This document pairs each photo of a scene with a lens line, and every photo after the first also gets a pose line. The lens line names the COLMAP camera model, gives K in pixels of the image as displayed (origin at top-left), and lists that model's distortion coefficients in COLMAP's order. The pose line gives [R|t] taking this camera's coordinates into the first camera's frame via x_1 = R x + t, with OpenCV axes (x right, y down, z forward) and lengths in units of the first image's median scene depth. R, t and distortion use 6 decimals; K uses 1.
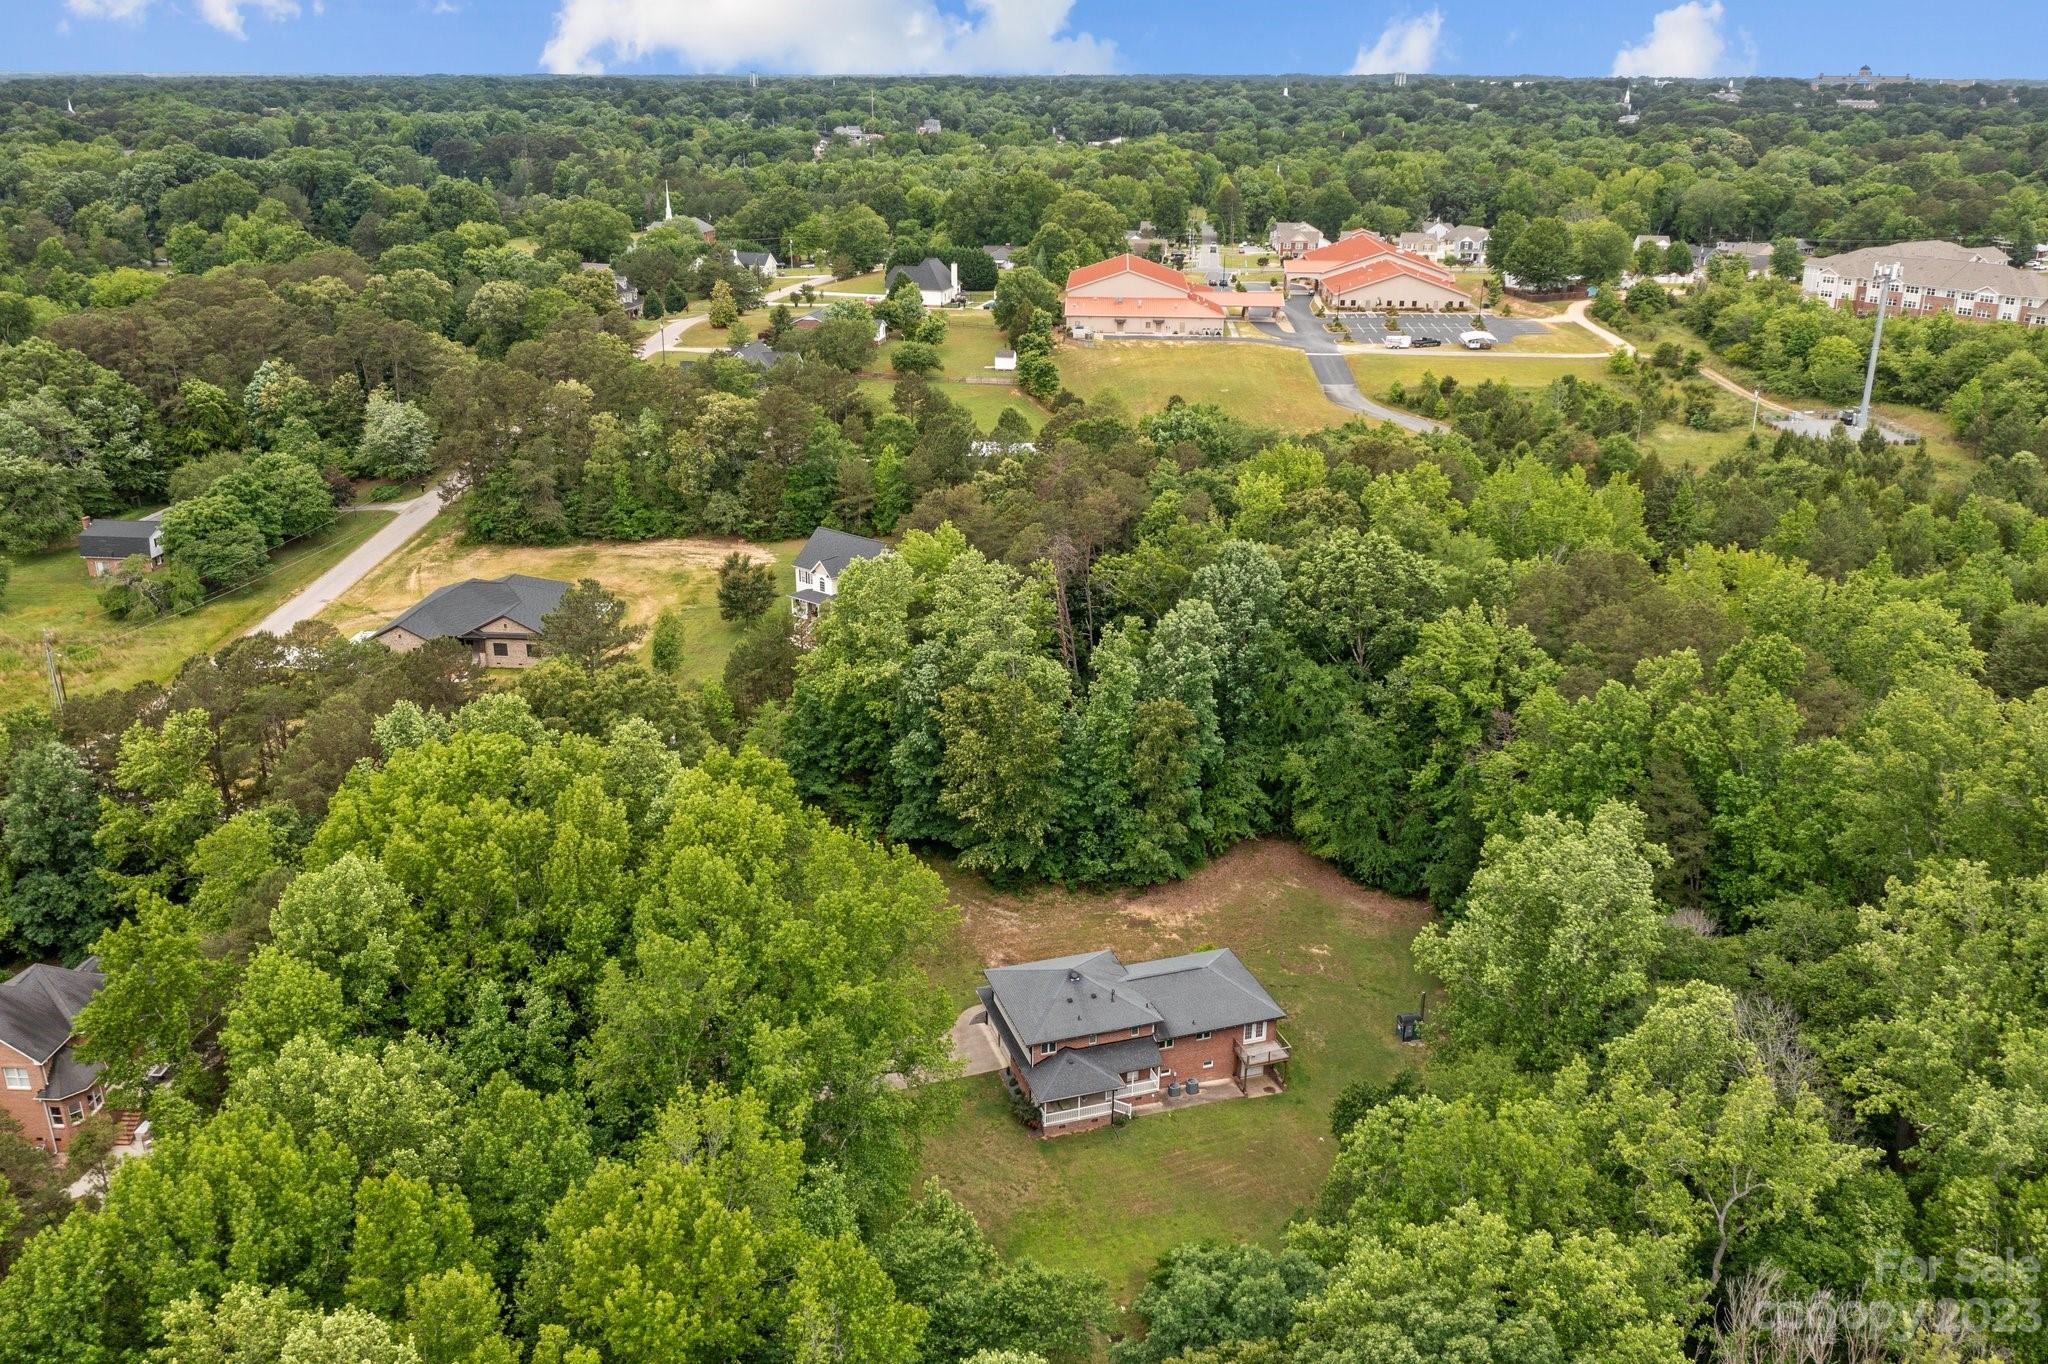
lens RADIAL K [[1651.0, 0, 1018.2], [0, 1651.0, 689.5], [0, 0, 1]] dist [-0.011611, 0.010163]
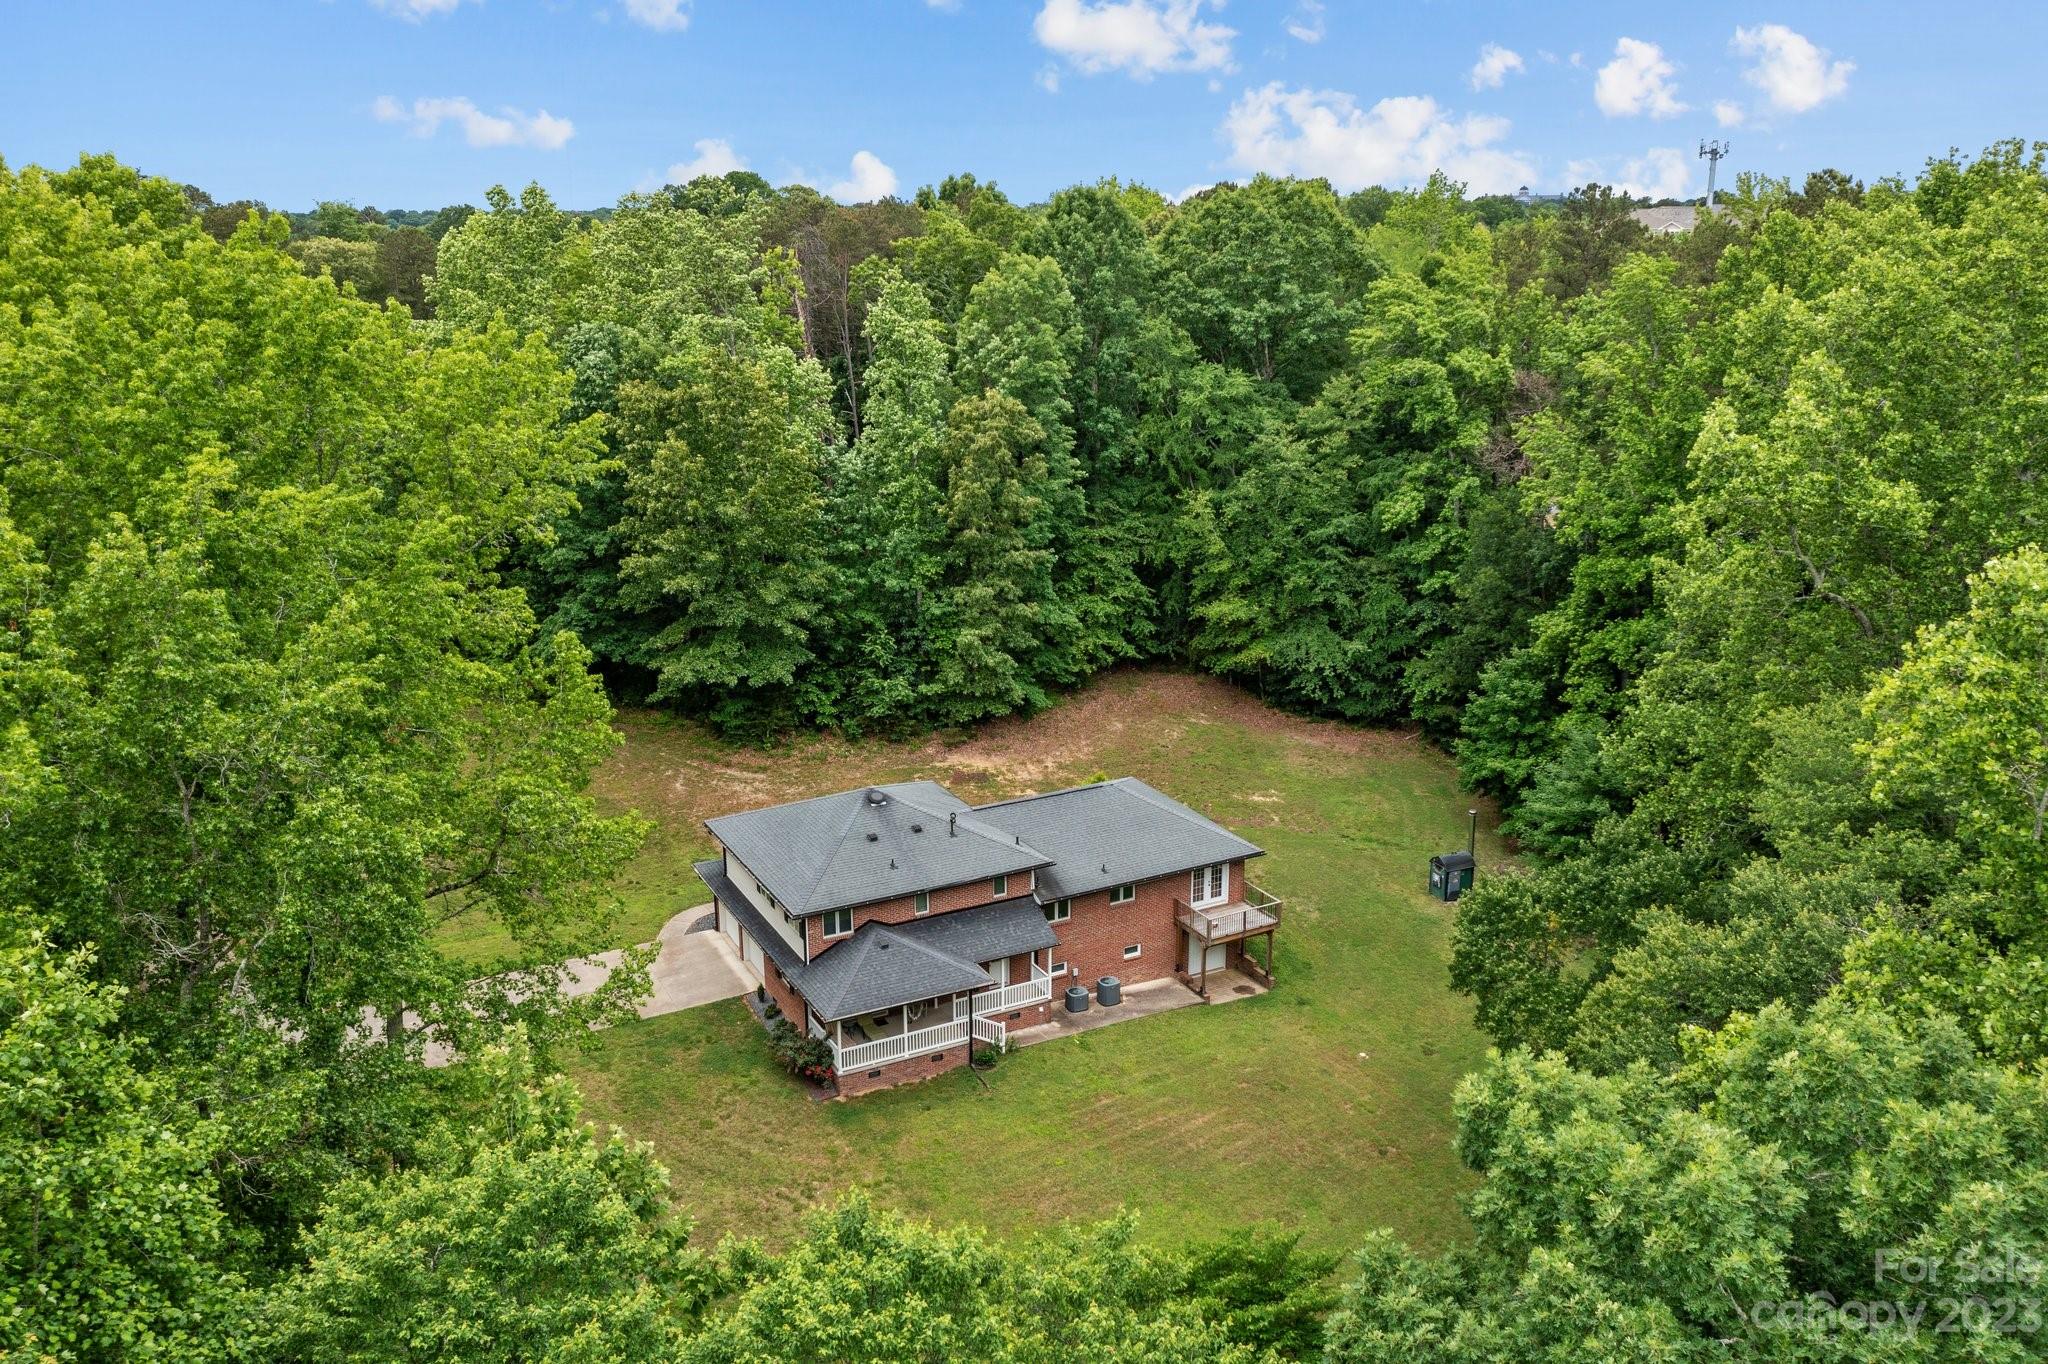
lens RADIAL K [[1651.0, 0, 1025.9], [0, 1651.0, 671.3], [0, 0, 1]] dist [-0.011611, 0.010163]
pose [[0.985407, -0.051150, 0.162350, -0.002848], [0.065187, 0.994470, -0.082344, 0.171395], [-0.157240, 0.091725, 0.983291, 0.445072]]
